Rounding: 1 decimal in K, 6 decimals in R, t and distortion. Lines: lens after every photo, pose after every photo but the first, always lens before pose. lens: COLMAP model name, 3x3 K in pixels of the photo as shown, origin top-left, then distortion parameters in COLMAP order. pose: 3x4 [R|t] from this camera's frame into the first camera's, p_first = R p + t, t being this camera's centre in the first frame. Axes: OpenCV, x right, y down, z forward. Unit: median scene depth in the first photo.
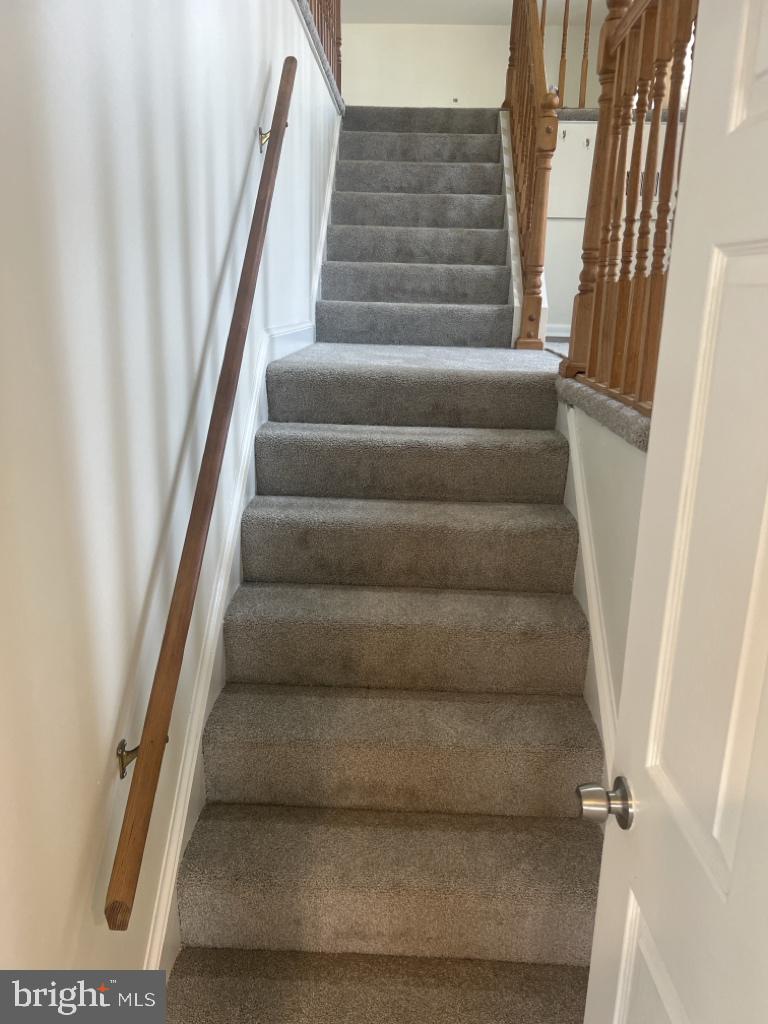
lens RADIAL K [[776.9, 0, 383.9], [0, 776.9, 515.5], [0, 0, 1]] dist [0.042658, 0.002983]
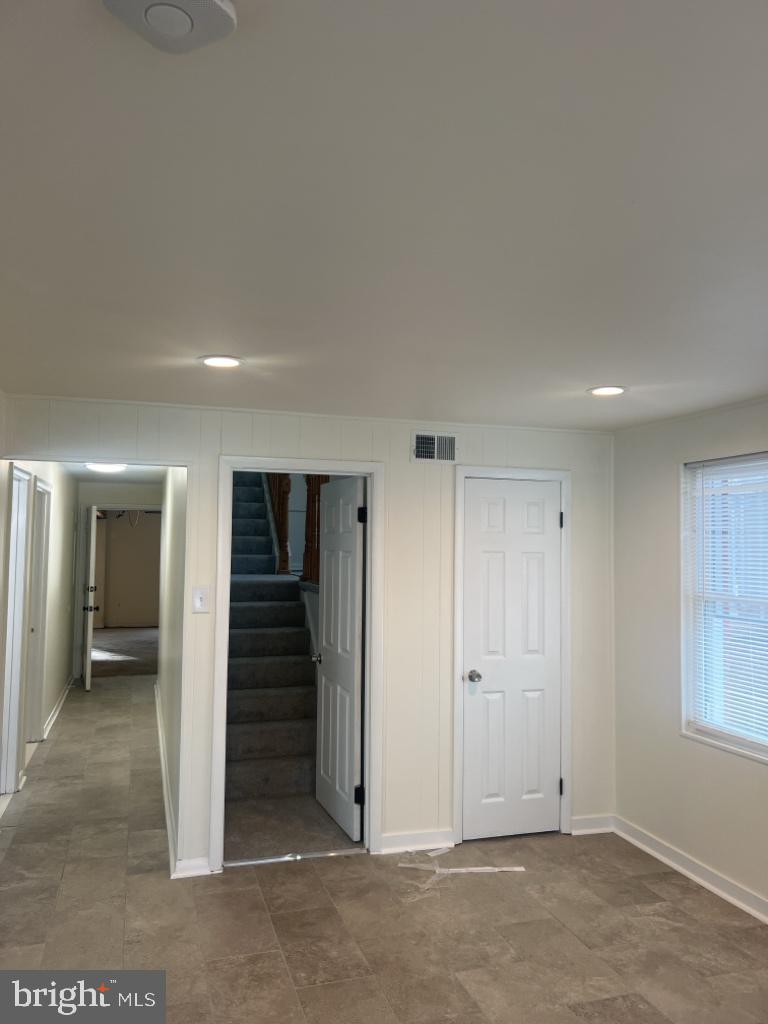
lens RADIAL K [[776.9, 0, 384.7], [0, 776.9, 513.0], [0, 0, 1]] dist [0.042658, 0.002983]
pose [[0.943785, 0.003041, 0.330547, -0.258133], [0.099001, 0.951458, -0.291422, 0.273427], [-0.315387, 0.307764, 0.897670, -1.050105]]
